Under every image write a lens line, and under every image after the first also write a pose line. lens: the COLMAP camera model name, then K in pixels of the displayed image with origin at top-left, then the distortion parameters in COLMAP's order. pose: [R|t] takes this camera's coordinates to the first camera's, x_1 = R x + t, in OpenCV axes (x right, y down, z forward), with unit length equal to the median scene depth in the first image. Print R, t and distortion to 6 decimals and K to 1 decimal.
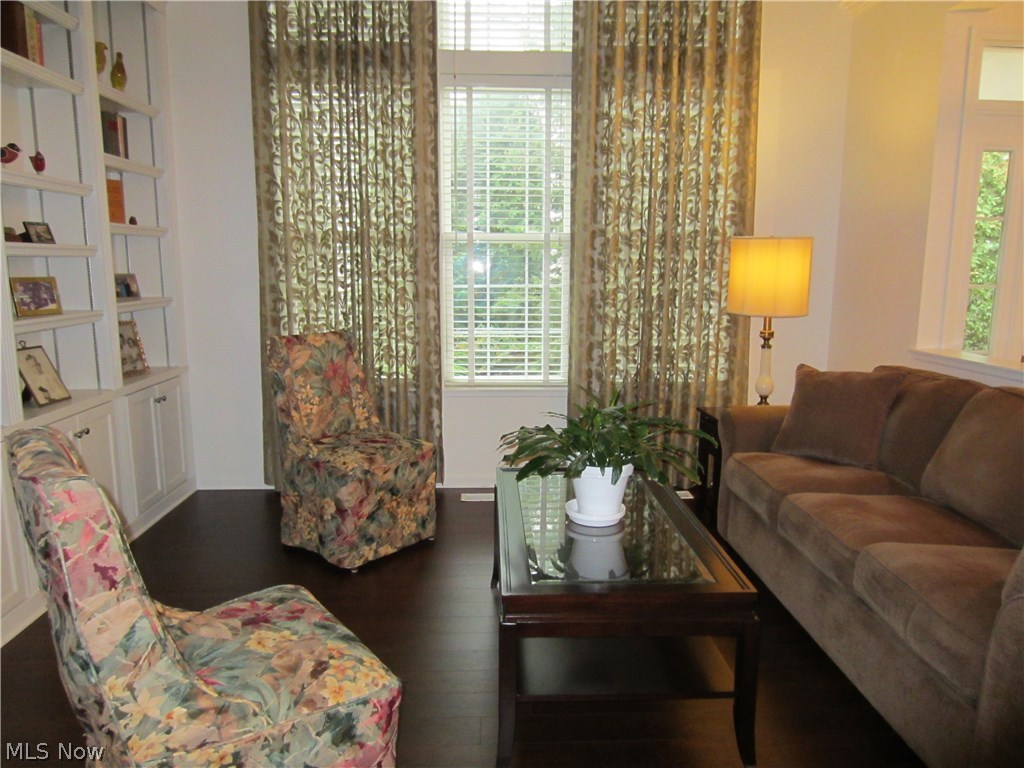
lens RADIAL K [[727.9, 0, 512.2], [0, 727.9, 383.7], [0, 0, 1]] dist [-0.032106, 0.014413]
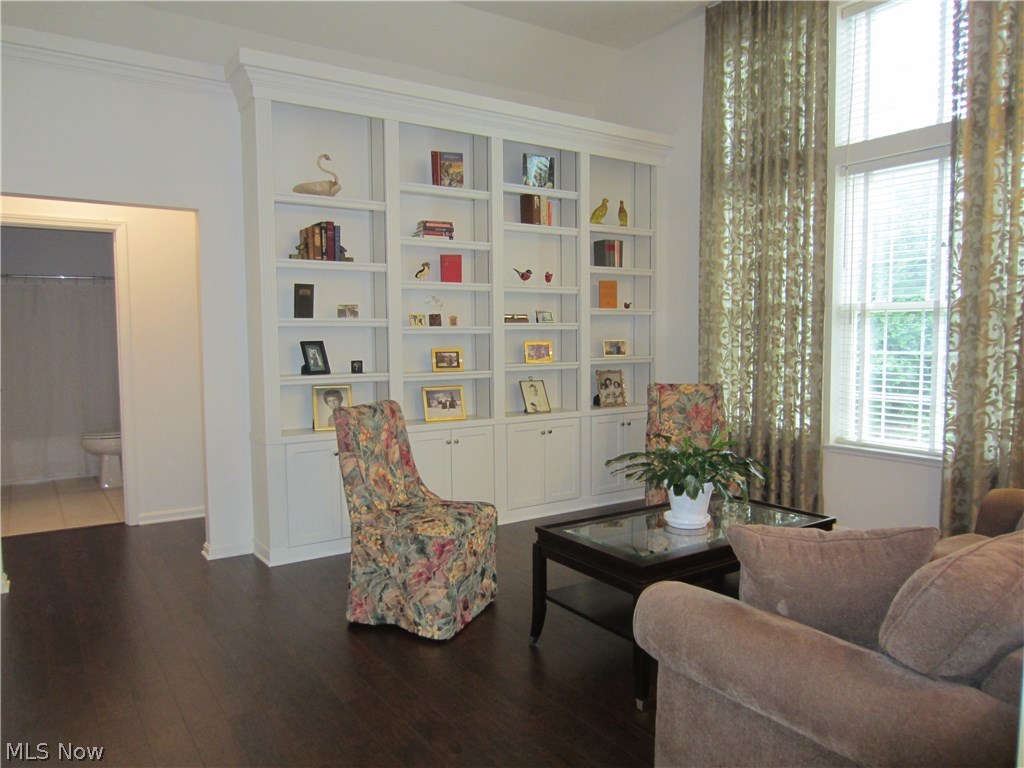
lens RADIAL K [[727.9, 0, 508.5], [0, 727.9, 384.1], [0, 0, 1]] dist [-0.032106, 0.014413]
pose [[0.520680, 0.054598, -0.852004, 0.716409], [-0.127827, 0.991689, -0.014569, -0.006160], [0.844128, 0.116495, 0.523332, 0.002879]]
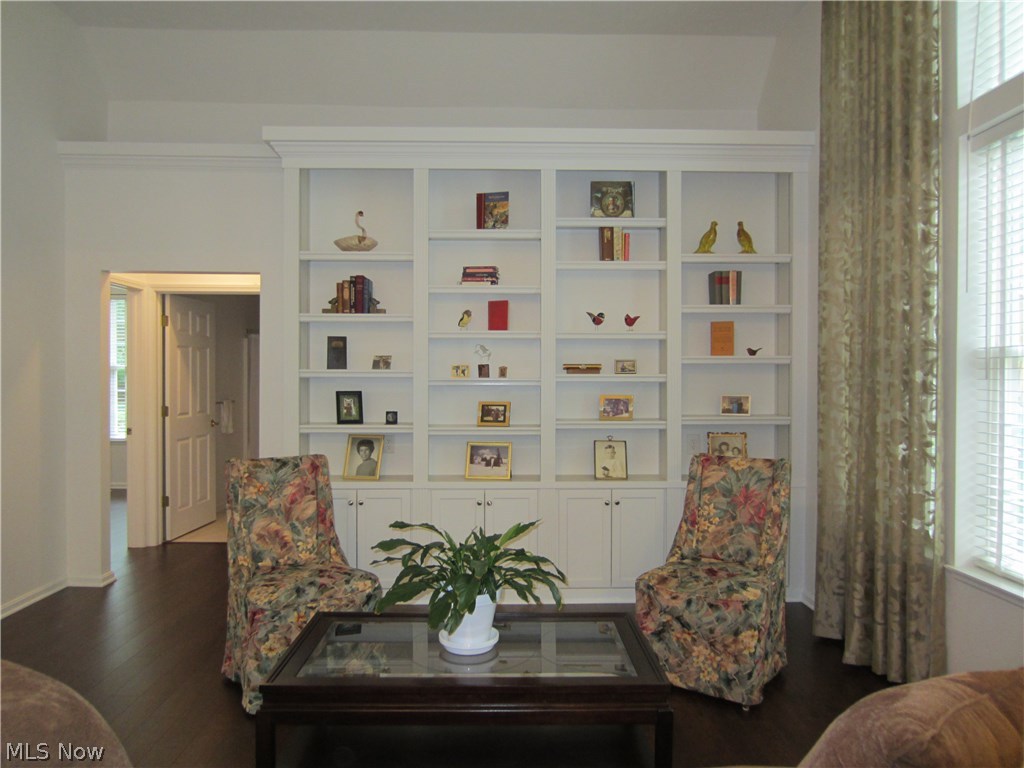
lens RADIAL K [[727.9, 0, 514.4], [0, 727.9, 380.4], [0, 0, 1]] dist [-0.032106, 0.014413]
pose [[-0.026289, 0.002603, -0.999651, 0.752932], [-0.160323, 0.987041, 0.006787, -0.131947], [0.986714, 0.160445, -0.025531, 0.697191]]
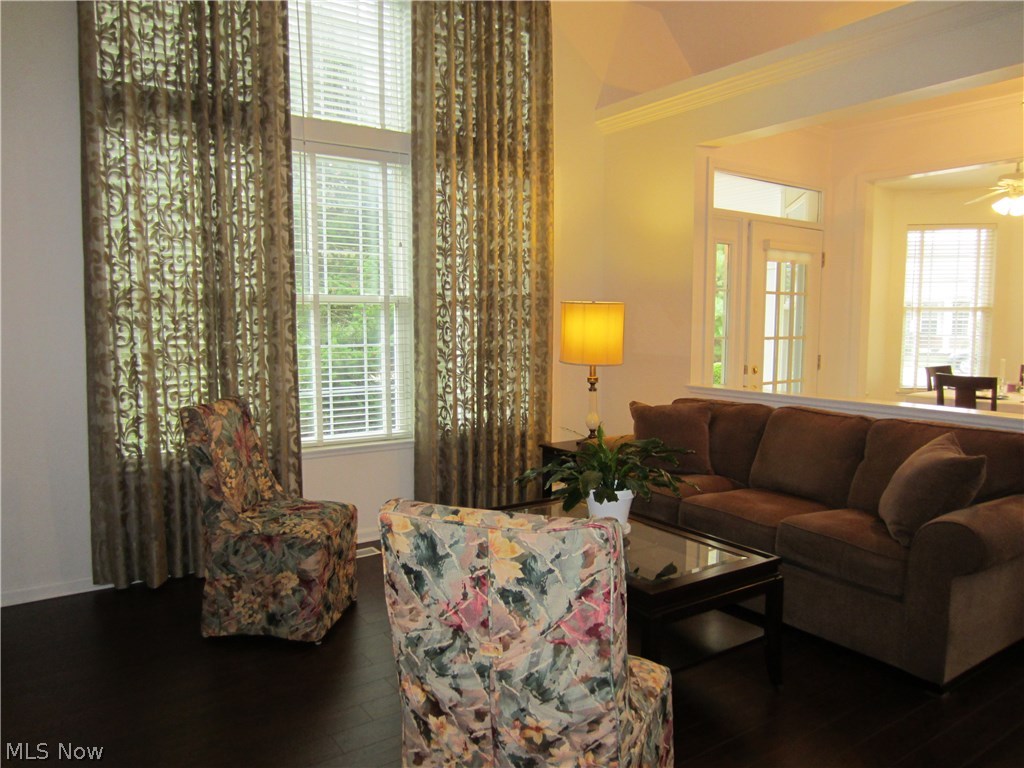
lens RADIAL K [[727.9, 0, 502.6], [0, 727.9, 385.9], [0, 0, 1]] dist [-0.032106, 0.014413]
pose [[0.854204, -0.051787, 0.517353, -0.440784], [0.087547, 0.995146, -0.044936, -0.016150], [-0.512514, 0.083677, 0.854592, 0.018850]]
